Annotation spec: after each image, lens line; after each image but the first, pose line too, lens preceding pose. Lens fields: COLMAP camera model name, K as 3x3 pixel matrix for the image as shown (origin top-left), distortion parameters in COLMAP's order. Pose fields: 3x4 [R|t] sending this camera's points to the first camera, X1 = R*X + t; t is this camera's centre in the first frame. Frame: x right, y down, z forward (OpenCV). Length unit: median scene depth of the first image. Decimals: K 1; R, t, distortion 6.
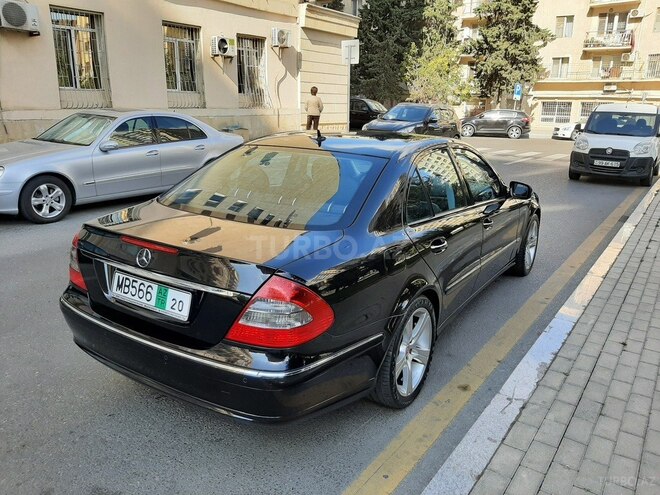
lens RADIAL K [[517.3, 0, 331.9], [0, 517.3, 249.6], [0, 0, 1]] dist [0.042719, -0.088450]
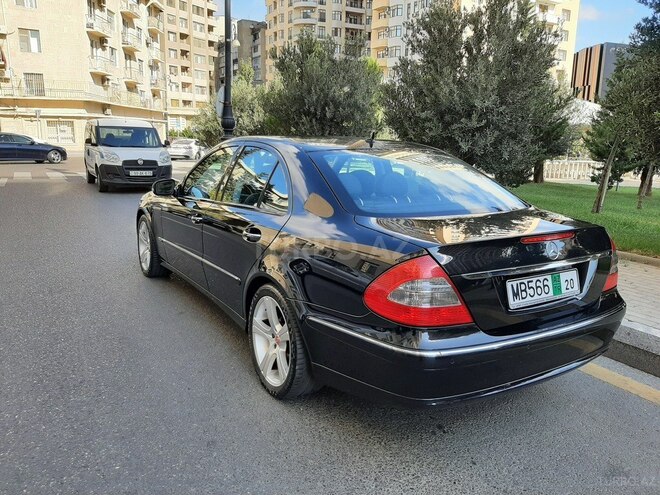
lens RADIAL K [[517.3, 0, 331.9], [0, 517.3, 249.6], [0, 0, 1]] dist [0.042719, -0.088450]
pose [[0.421508, -0.201247, 0.884212, -0.288547], [0.230372, 0.966839, 0.110234, -0.039584], [-0.877075, 0.157233, 0.453892, 0.182387]]
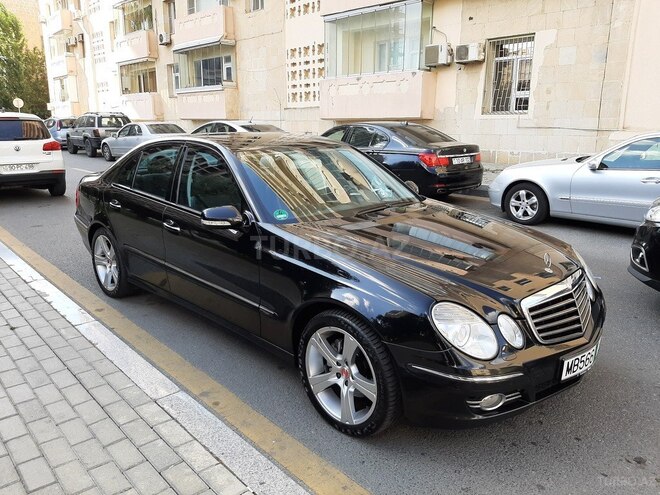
lens RADIAL K [[512.6, 0, 331.2], [0, 512.6, 250.5], [0, 0, 1]] dist [0.039305, -0.083327]
pose [[-0.217668, 0.217794, -0.951413, 0.372333], [-0.272295, 0.922531, 0.273479, -0.113442], [0.937270, 0.318593, -0.141502, 0.460981]]
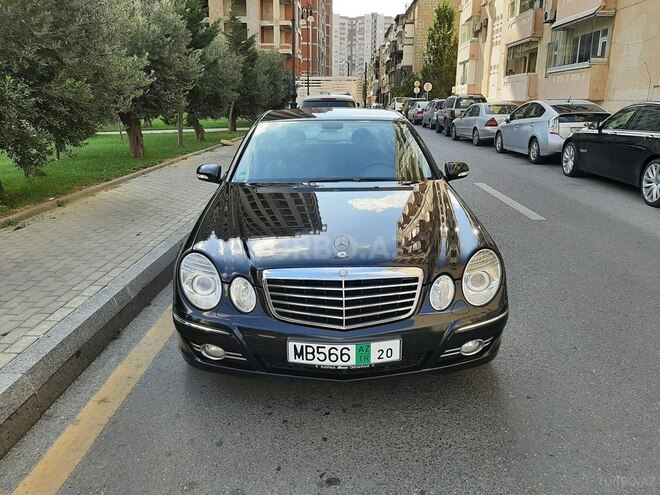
lens RADIAL K [[517.3, 0, 331.9], [0, 517.3, 249.6], [0, 0, 1]] dist [0.042719, -0.088450]
pose [[-0.831507, 0.132287, -0.539533, 0.253889], [-0.165433, 0.868197, 0.467831, -0.168280], [0.530309, 0.478261, -0.700028, 0.665125]]
